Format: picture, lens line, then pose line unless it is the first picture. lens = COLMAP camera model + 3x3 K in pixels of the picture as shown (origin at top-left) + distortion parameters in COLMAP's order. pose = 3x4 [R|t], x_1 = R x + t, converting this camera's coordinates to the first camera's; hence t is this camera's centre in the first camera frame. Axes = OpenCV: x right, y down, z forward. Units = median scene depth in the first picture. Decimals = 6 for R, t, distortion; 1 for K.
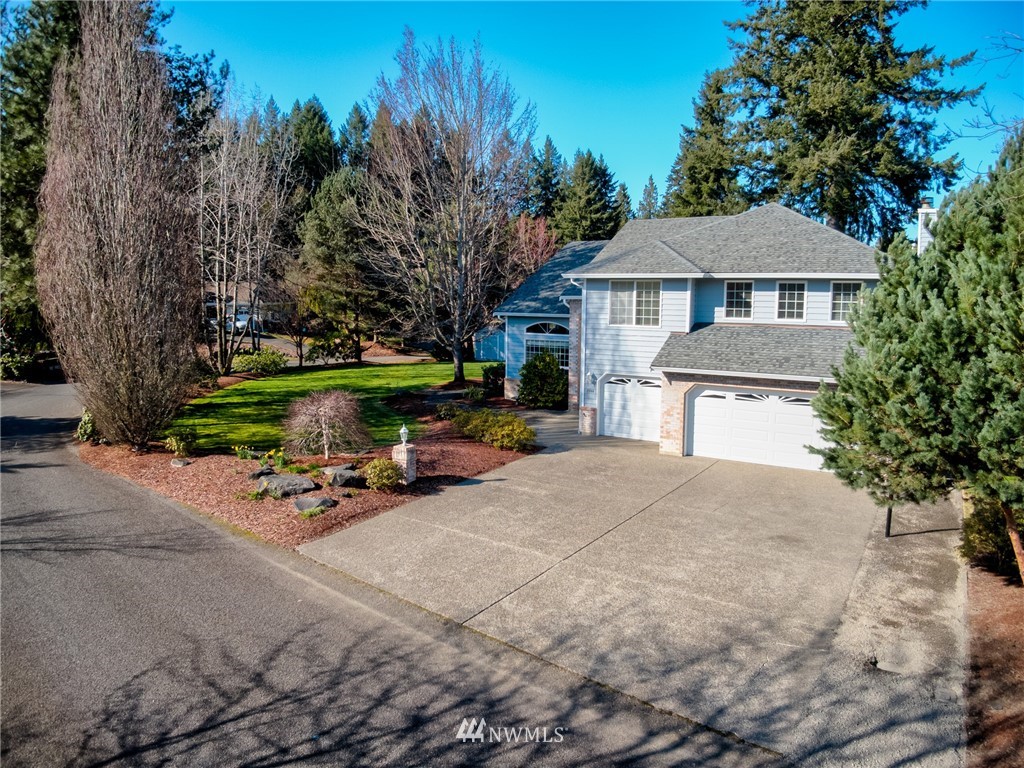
lens RADIAL K [[723.8, 0, 512.0], [0, 723.8, 384.0], [0, 0, 1]] dist [0.000151, -0.126893]
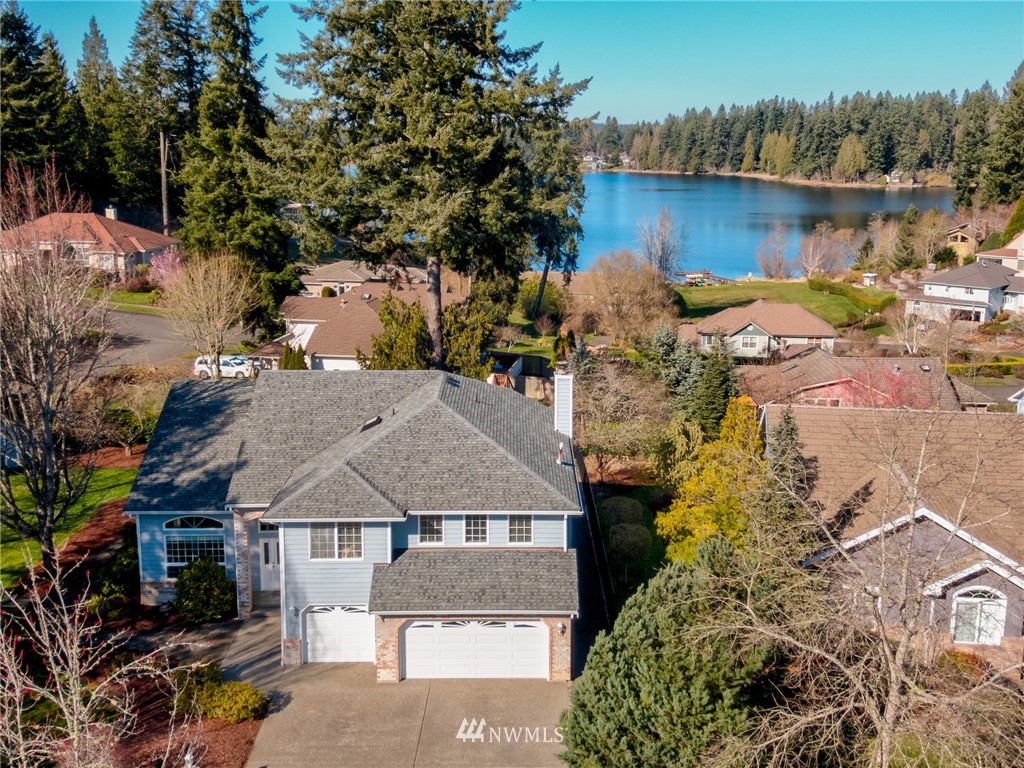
lens RADIAL K [[1174.7, 0, 512.0], [0, 1174.7, 384.0], [0, 0, 1]] dist [0.340514, -0.934840]
pose [[0.852399, -0.116907, 0.509656, -0.486850], [0.069076, 0.991320, 0.111864, -0.534129], [-0.518310, -0.060148, 0.853075, -0.613490]]
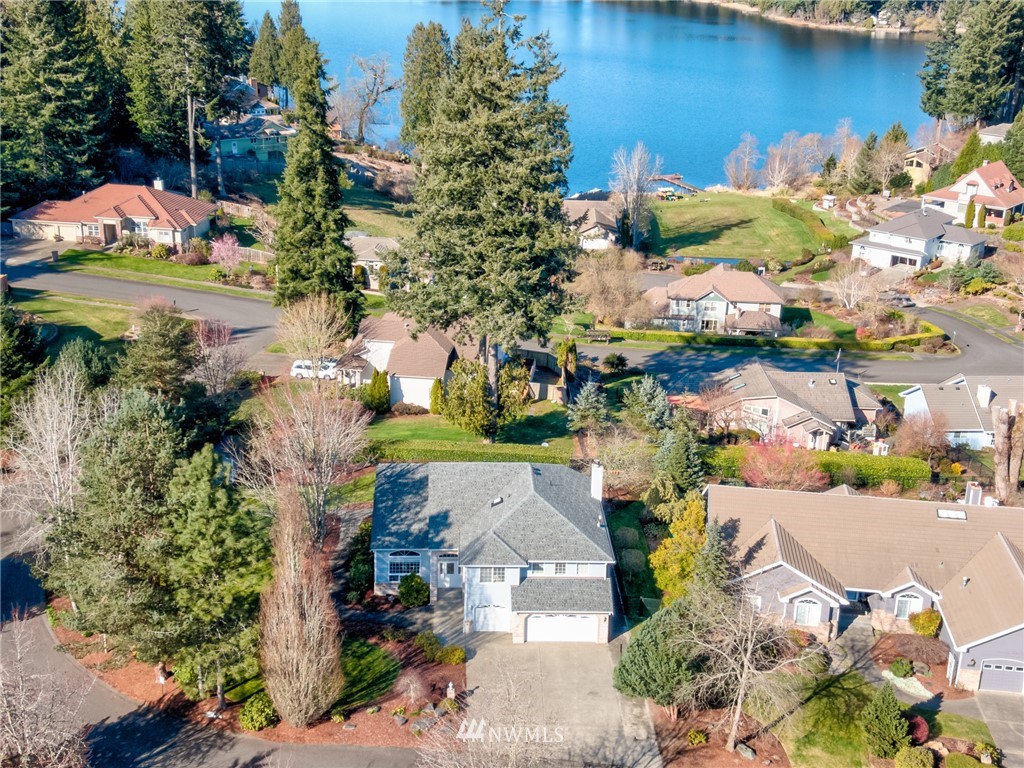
lens RADIAL K [[1373.1, 0, 512.0], [0, 1373.1, 384.0], [0, 0, 1]] dist [0.558975, -1.776570]
pose [[0.827530, -0.181054, 0.531426, -1.929191], [0.049265, 0.966339, 0.252511, -1.751984], [-0.559255, -0.182780, 0.808594, -2.317158]]
